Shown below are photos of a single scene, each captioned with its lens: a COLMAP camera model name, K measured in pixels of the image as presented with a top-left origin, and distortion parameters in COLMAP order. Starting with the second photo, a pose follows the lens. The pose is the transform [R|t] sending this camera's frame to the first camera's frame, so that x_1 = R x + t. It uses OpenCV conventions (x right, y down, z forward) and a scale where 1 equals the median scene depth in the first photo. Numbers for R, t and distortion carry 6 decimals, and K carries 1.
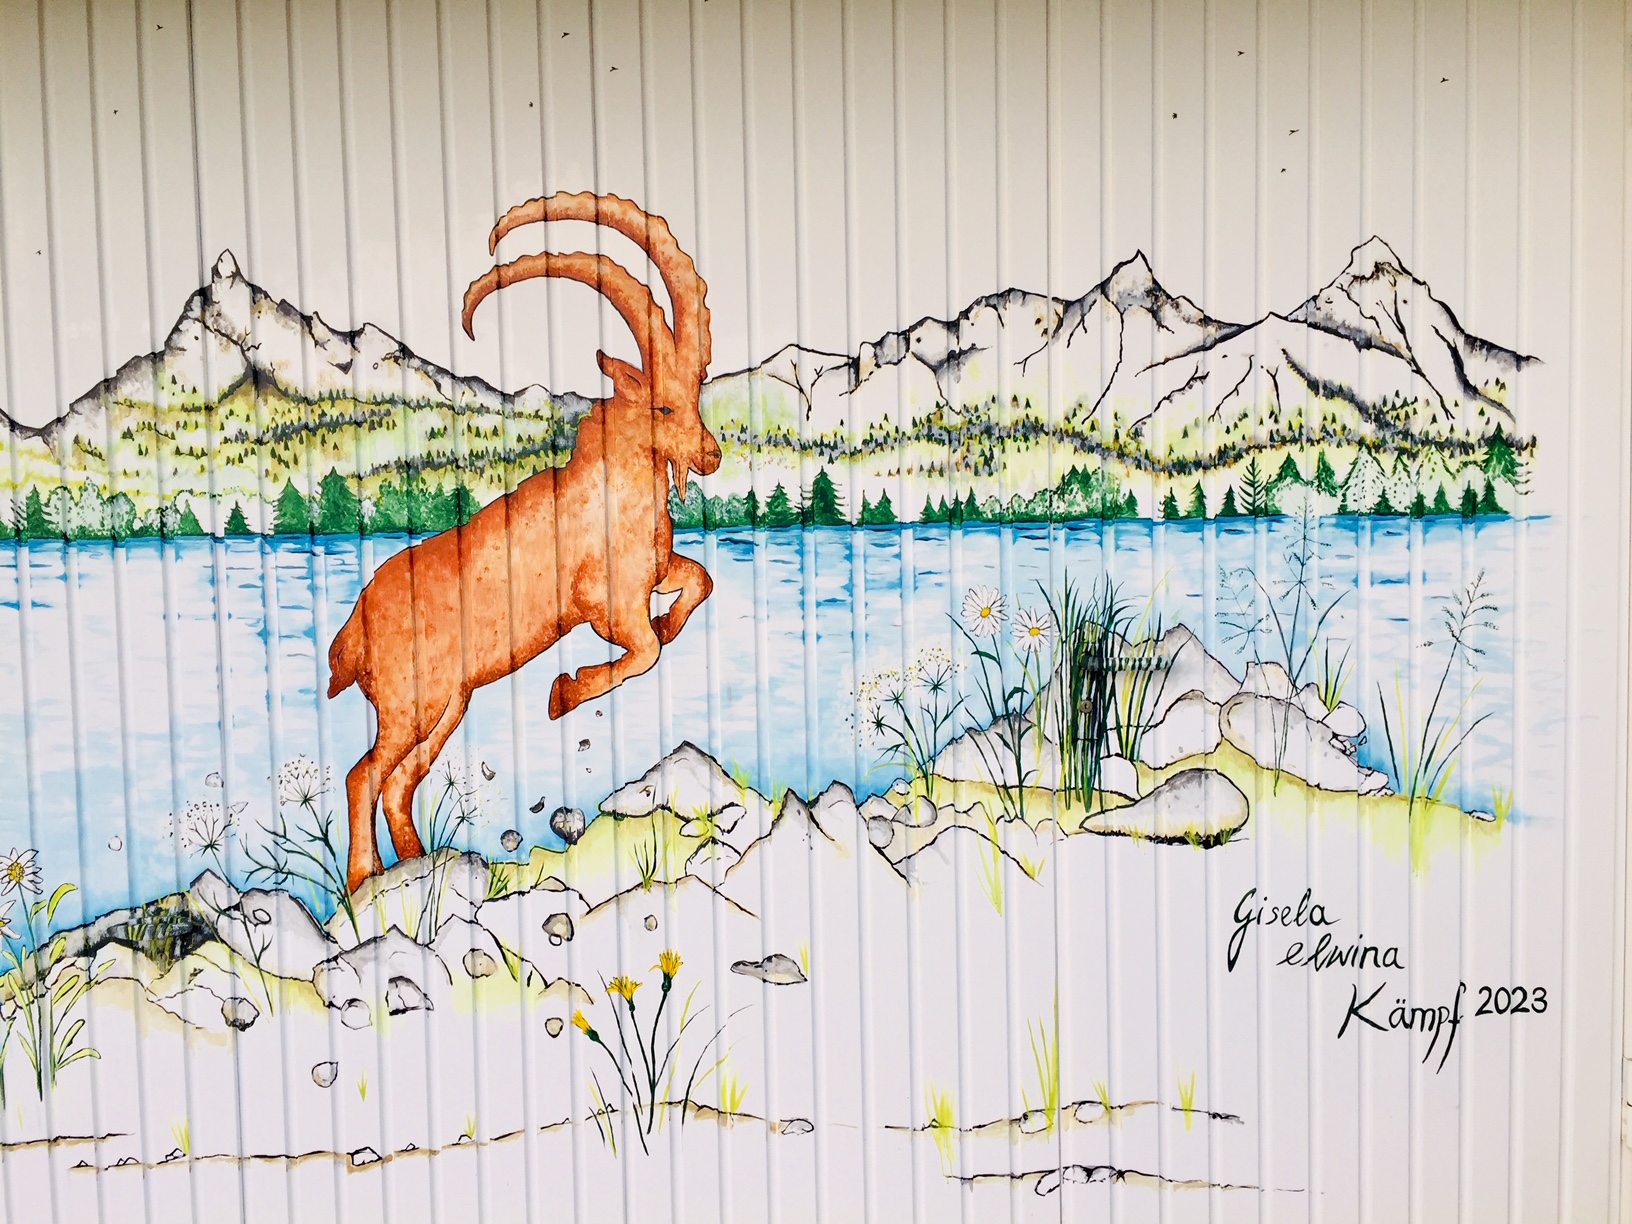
lens RADIAL K [[1381.6, 0, 786.0], [0, 1381.6, 584.7], [0, 0, 1]] dist [0.080384, -0.108394]
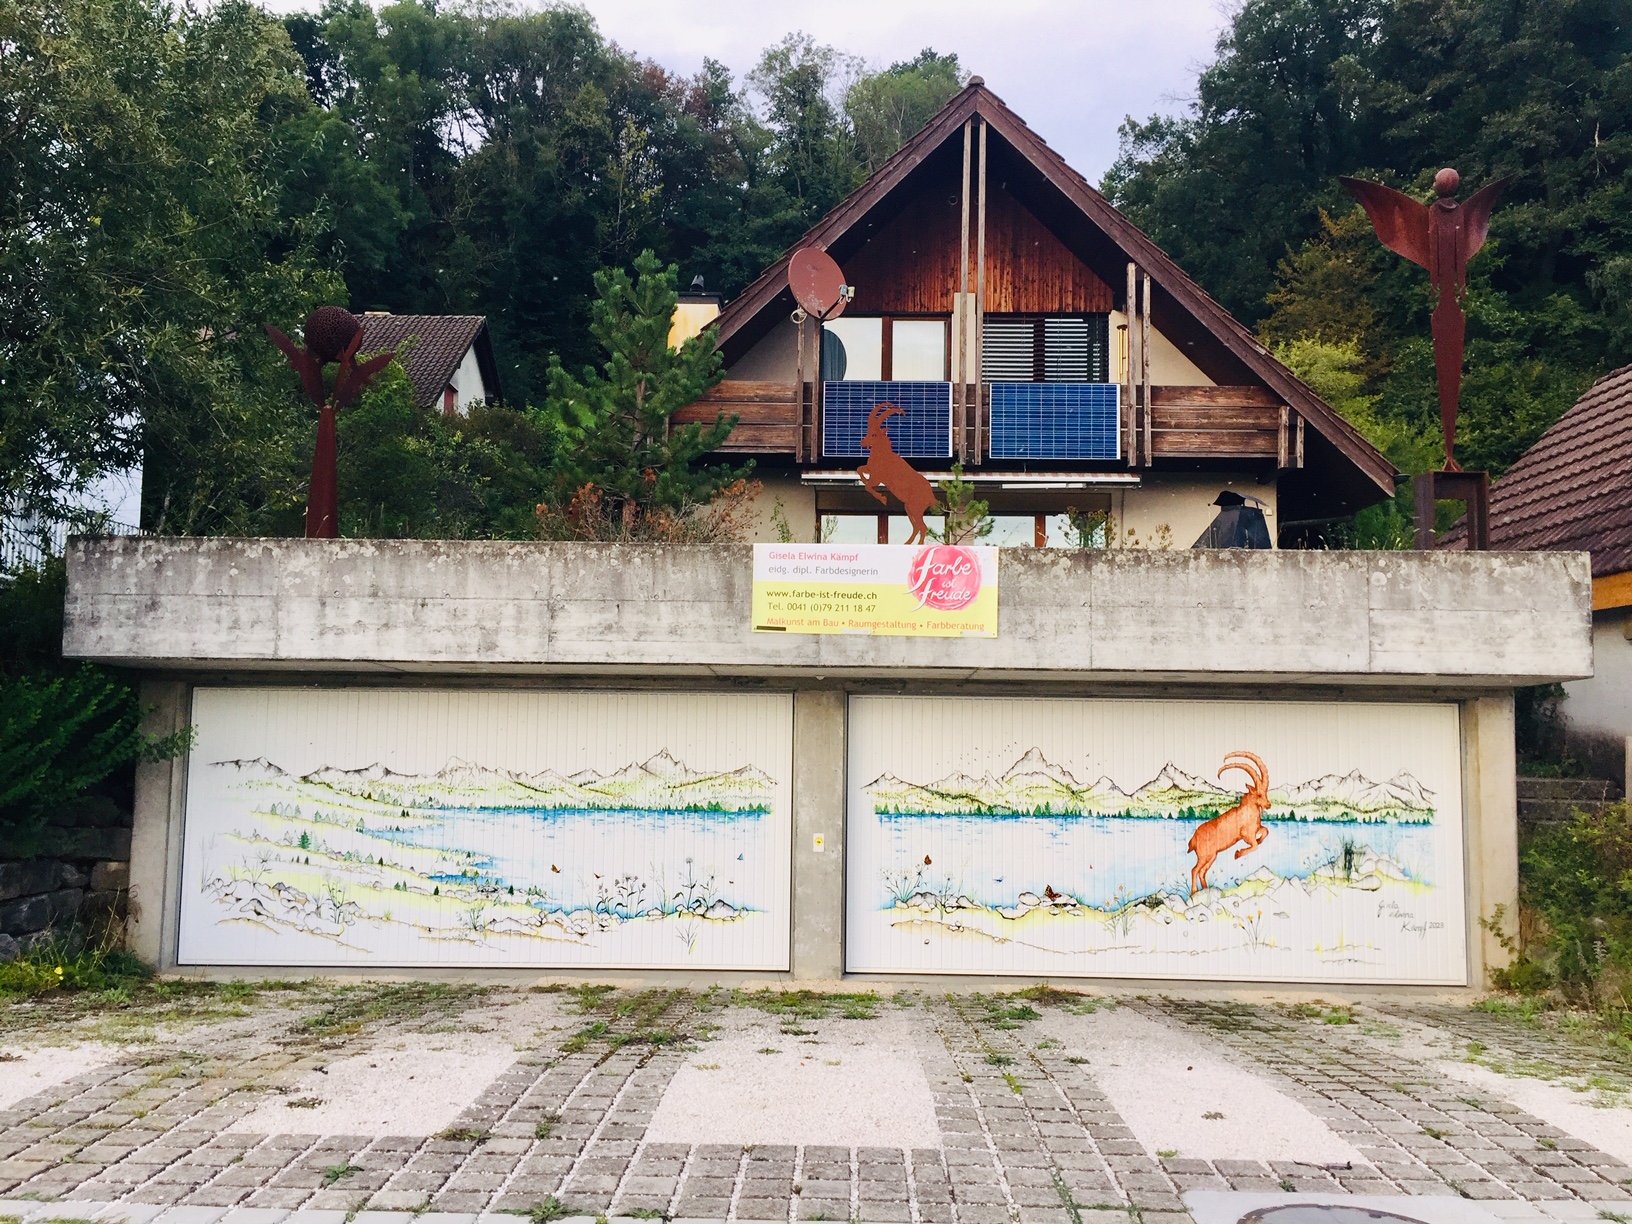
lens RADIAL K [[1381.6, 0, 824.6], [0, 1381.6, 611.4], [0, 0, 1]] dist [0.080384, -0.108394]
pose [[0.999335, 0.033802, 0.013663, -1.701296], [-0.031681, 0.990551, -0.133435, -0.066470], [-0.018044, 0.132913, 0.990963, -3.907765]]
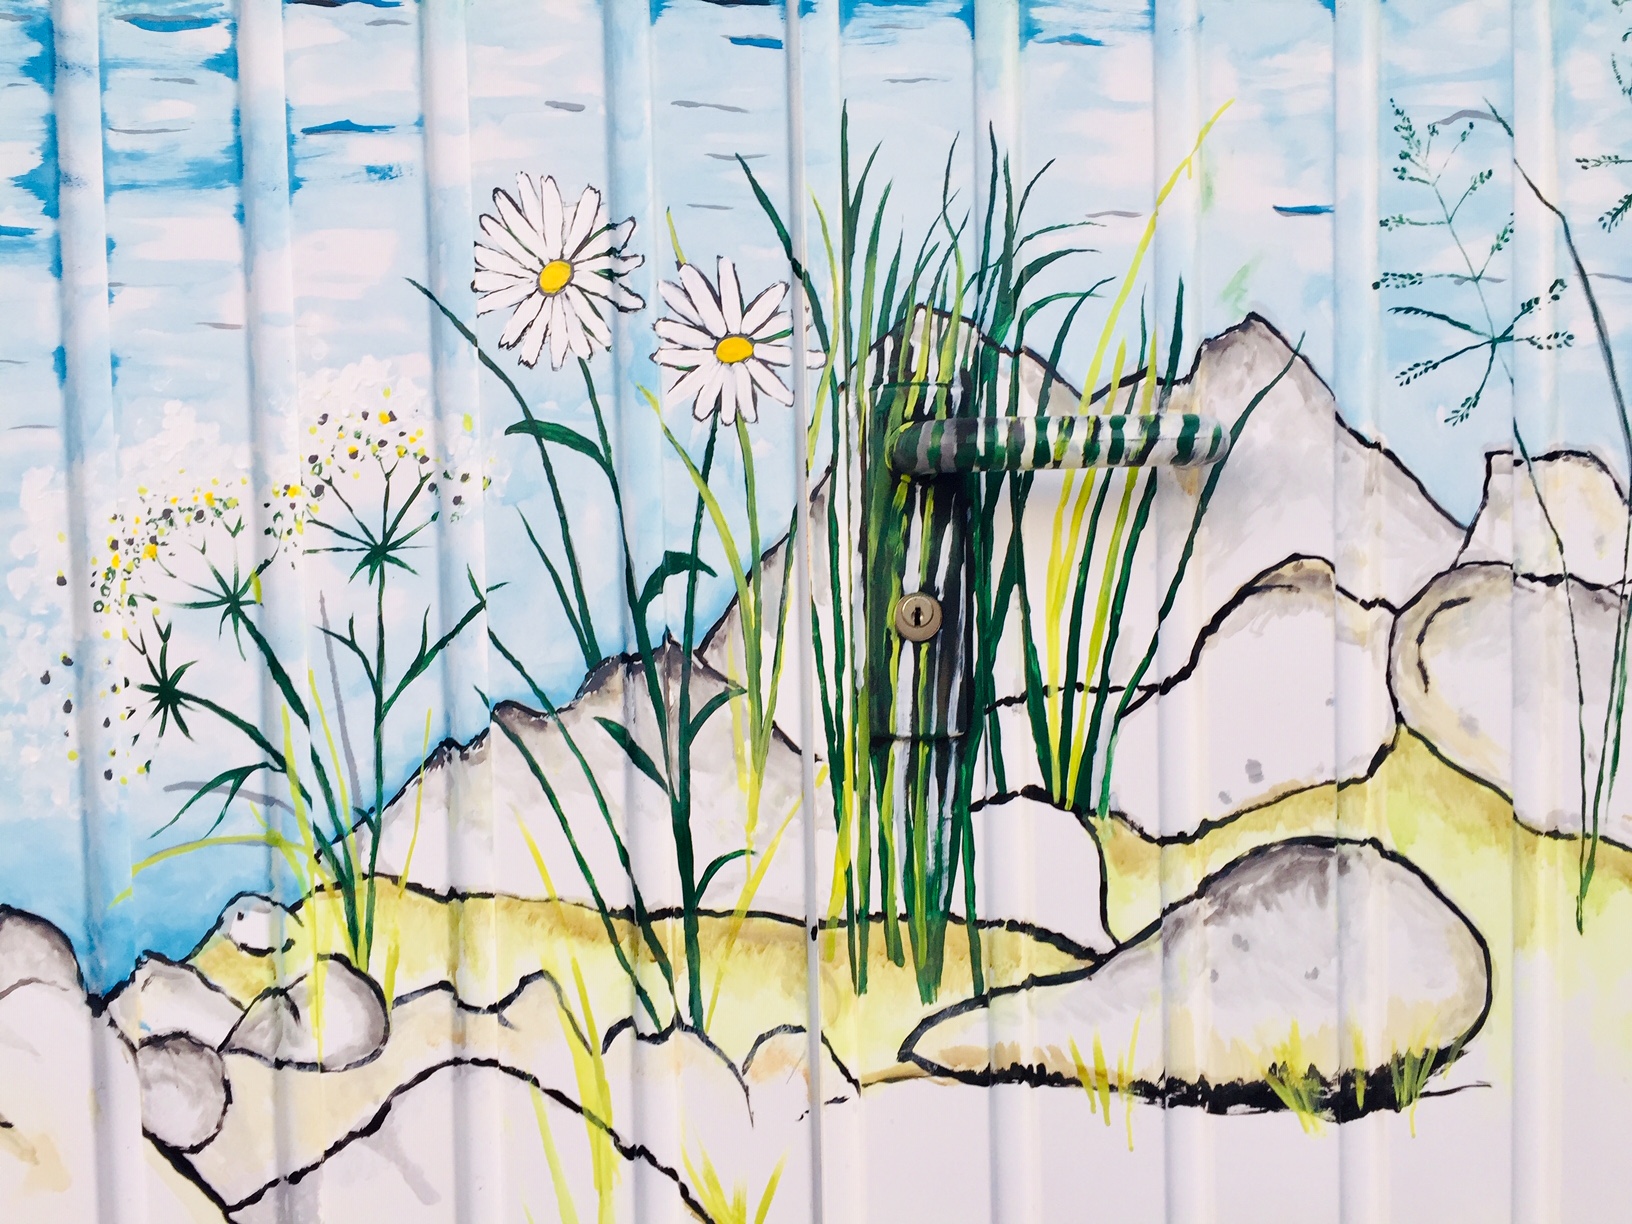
lens RADIAL K [[1381.6, 0, 773.1], [0, 1381.6, 613.1], [0, 0, 1]] dist [0.080384, -0.108394]
pose [[0.997960, -0.004632, 0.063681, 0.168442], [0.005970, 0.999765, -0.020834, 0.091657], [-0.063570, 0.021172, 0.997753, 0.721687]]
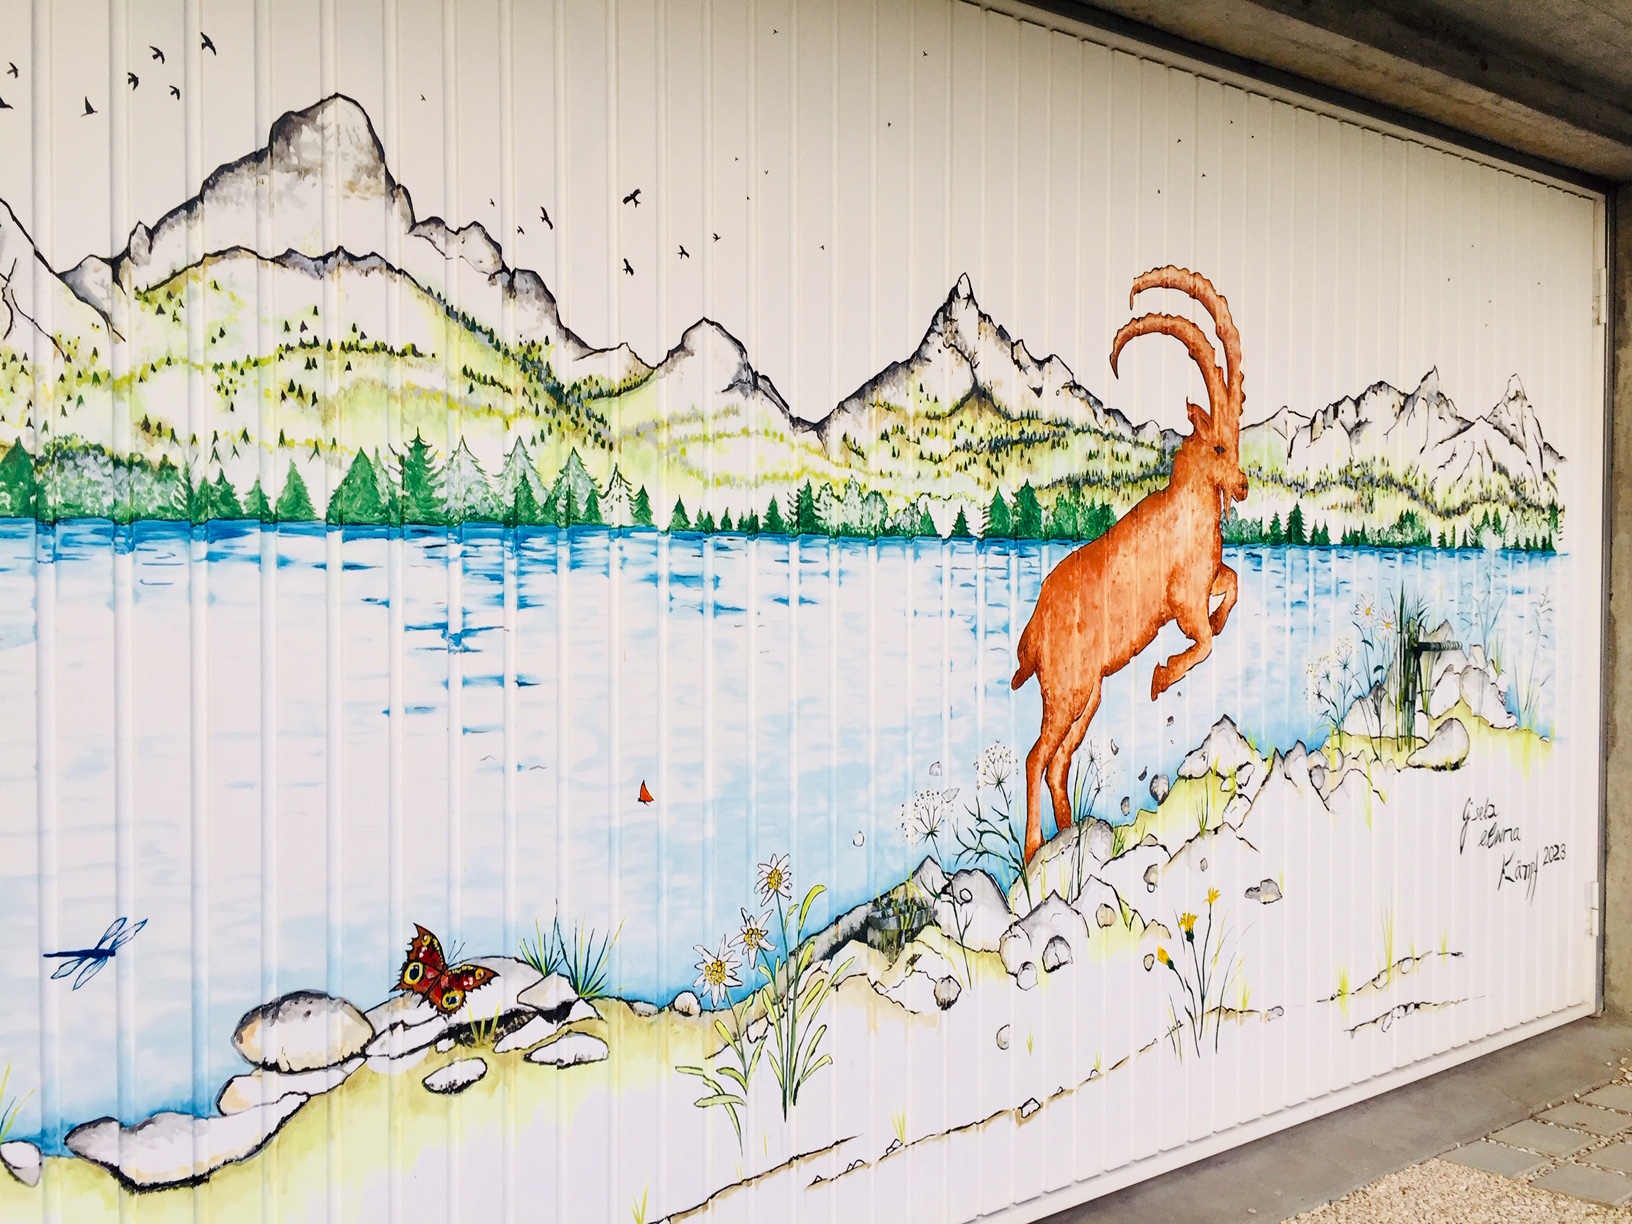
lens RADIAL K [[1381.6, 0, 815.7], [0, 1381.6, 601.0], [0, 0, 1]] dist [0.080384, -0.108394]
pose [[0.794331, 0.008897, 0.607420, -1.136118], [0.016464, 0.999210, -0.036165, 0.050429], [-0.607262, 0.038728, 0.793557, 0.227247]]
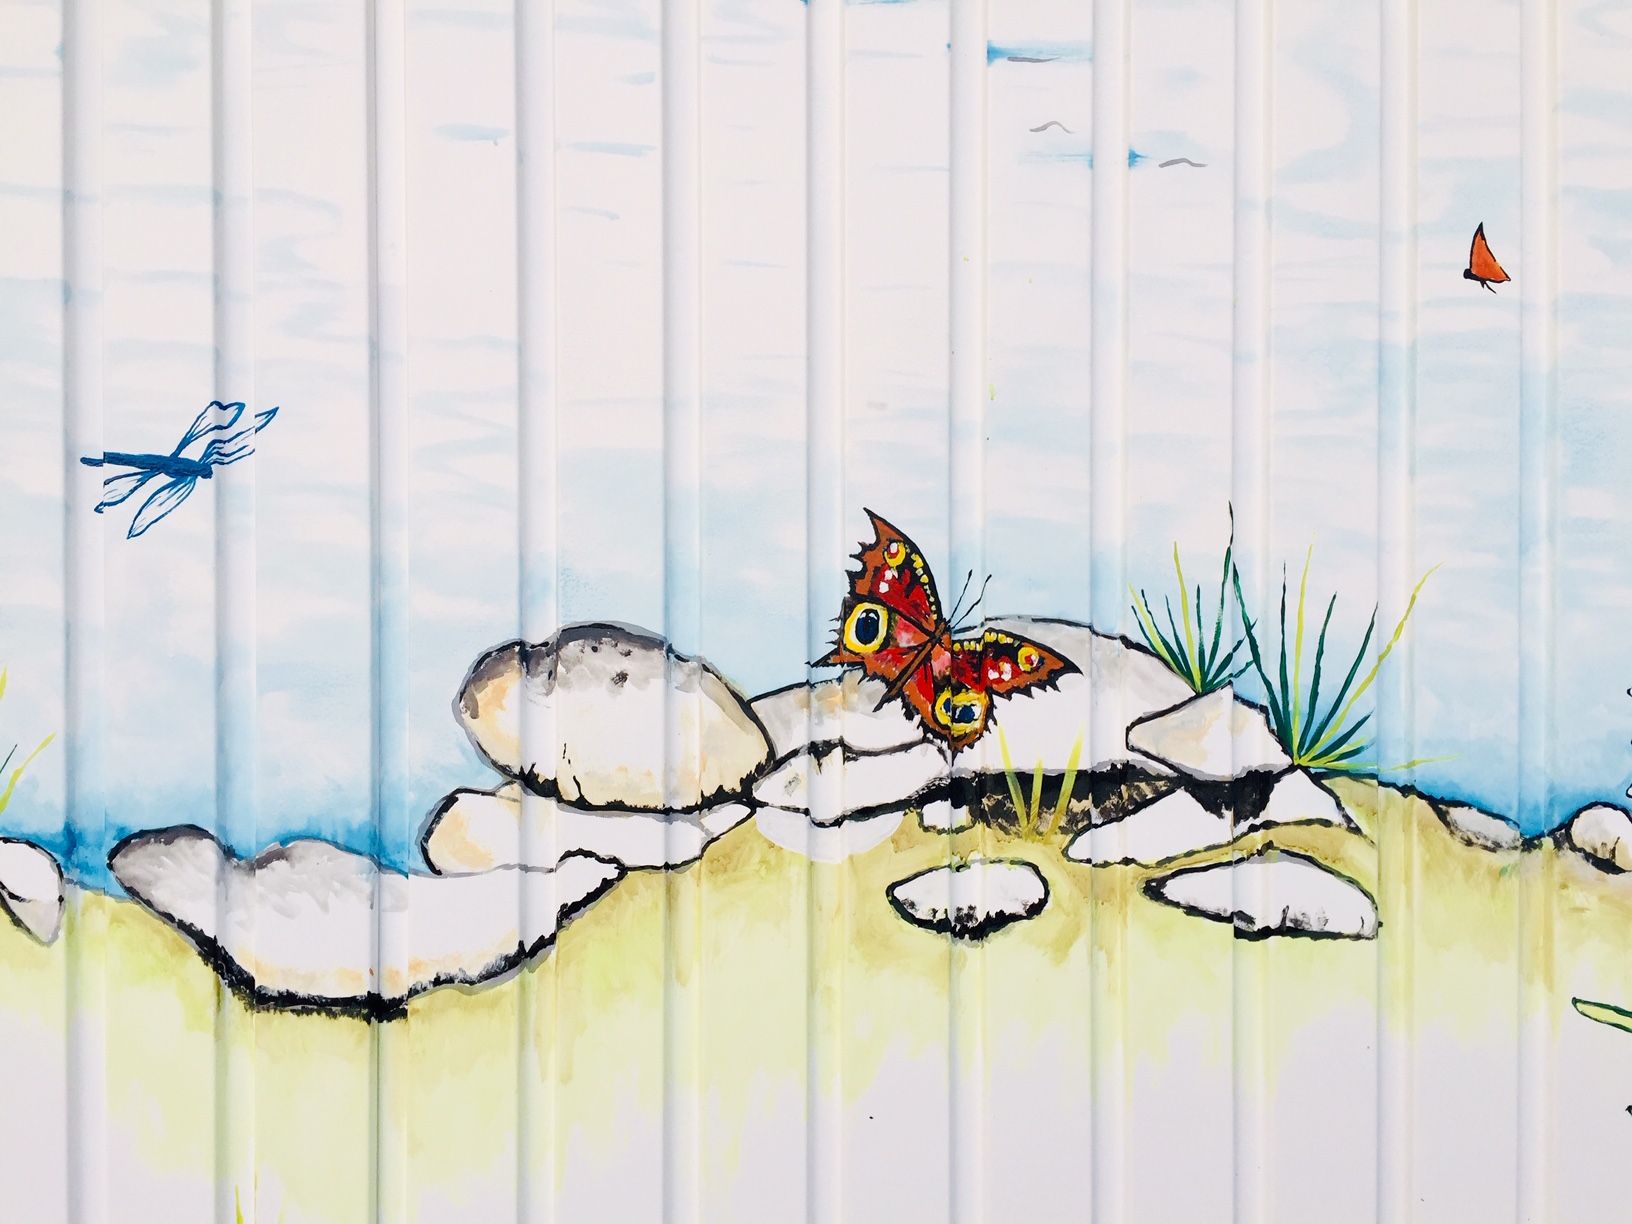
lens RADIAL K [[1381.6, 0, 811.9], [0, 1381.6, 575.3], [0, 0, 1]] dist [0.080384, -0.108394]
pose [[0.997468, 0.020393, 0.068131, -0.858534], [-0.016927, 0.998551, -0.051073, 0.241408], [-0.069074, 0.049790, 0.996368, 0.693611]]
